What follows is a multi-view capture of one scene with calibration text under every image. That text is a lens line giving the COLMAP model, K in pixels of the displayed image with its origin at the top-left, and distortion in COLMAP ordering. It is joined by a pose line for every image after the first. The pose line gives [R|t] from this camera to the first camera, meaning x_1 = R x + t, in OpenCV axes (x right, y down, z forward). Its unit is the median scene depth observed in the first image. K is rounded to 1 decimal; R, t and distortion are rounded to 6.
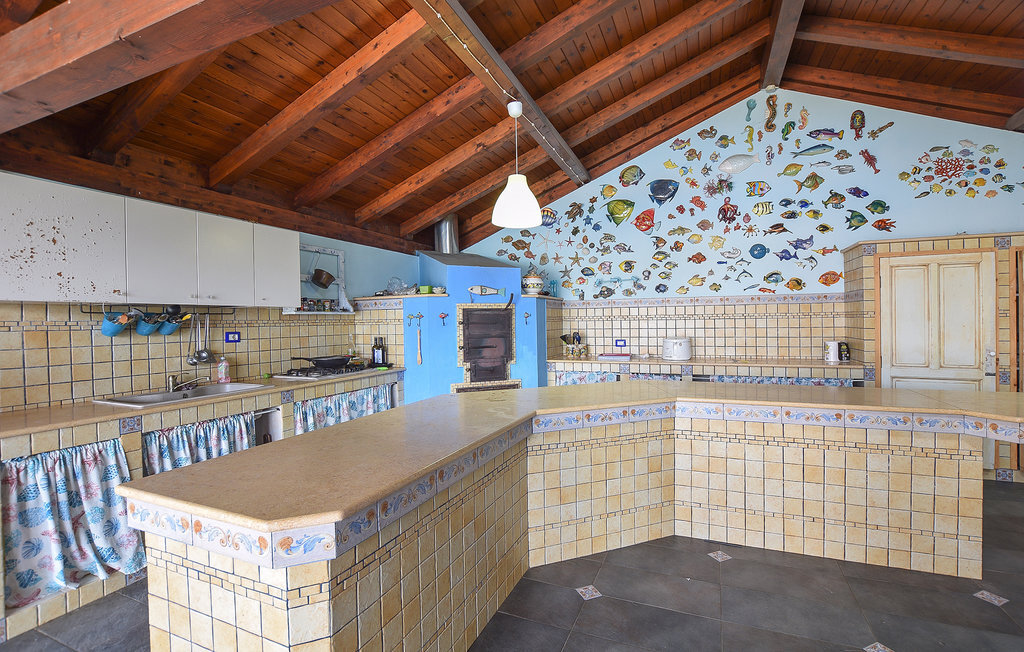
lens RADIAL K [[451.2, 0, 517.0], [0, 451.2, 328.4], [0, 0, 1]] dist [-0.023505, 0.000776]
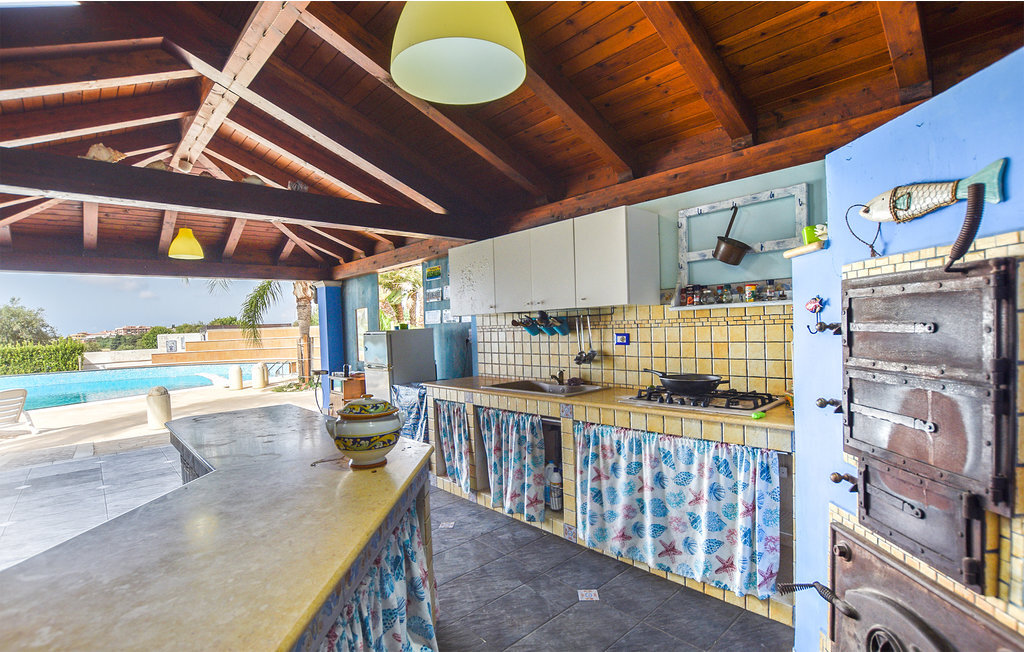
lens RADIAL K [[482.9, 0, 493.8], [0, 482.9, 327.9], [0, 0, 1]] dist [-0.002628, -0.000390]
pose [[-0.430150, 0.032286, -0.902180, 0.278246], [0.029158, 0.999336, 0.021861, -0.024558], [0.902287, -0.016902, -0.430805, 0.889862]]
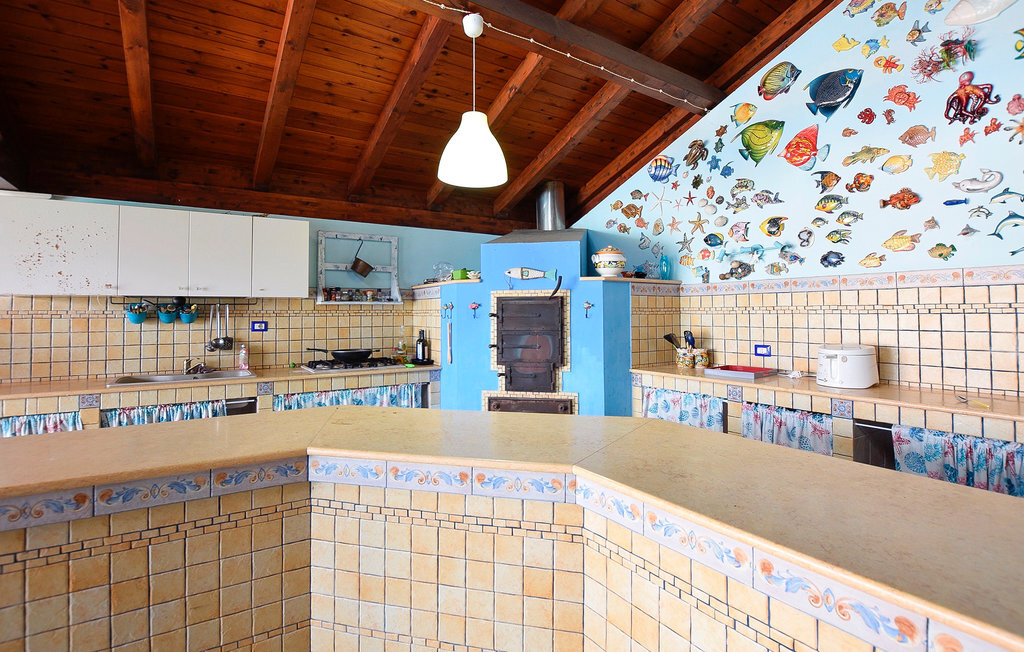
lens RADIAL K [[481.3, 0, 501.2], [0, 481.3, 303.7], [0, 0, 1]] dist [-0.022560, 0.000073]
pose [[0.825666, -0.000850, -0.564159, 0.352353], [-0.016088, 0.999557, -0.025052, -0.010906], [0.563930, 0.029761, 0.825286, 0.290856]]
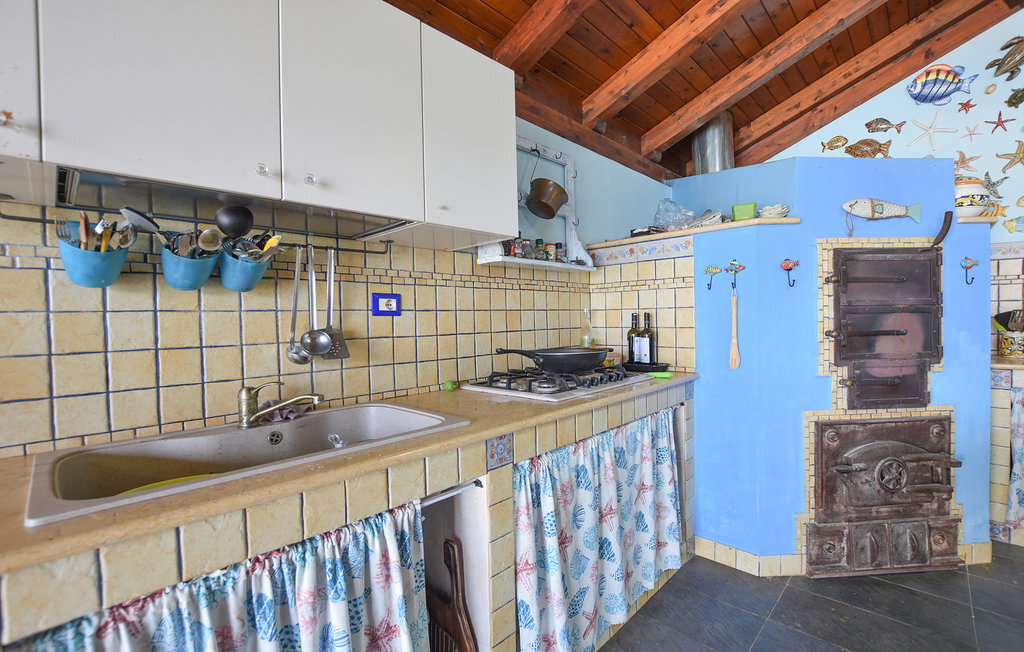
lens RADIAL K [[451.2, 0, 517.0], [0, 451.2, 328.4], [0, 0, 1]] dist [-0.023505, 0.000776]
pose [[0.936777, 0.001431, -0.349925, -0.251722], [0.002841, 0.999928, 0.011694, 0.029703], [0.349916, -0.011948, 0.936705, 0.446660]]
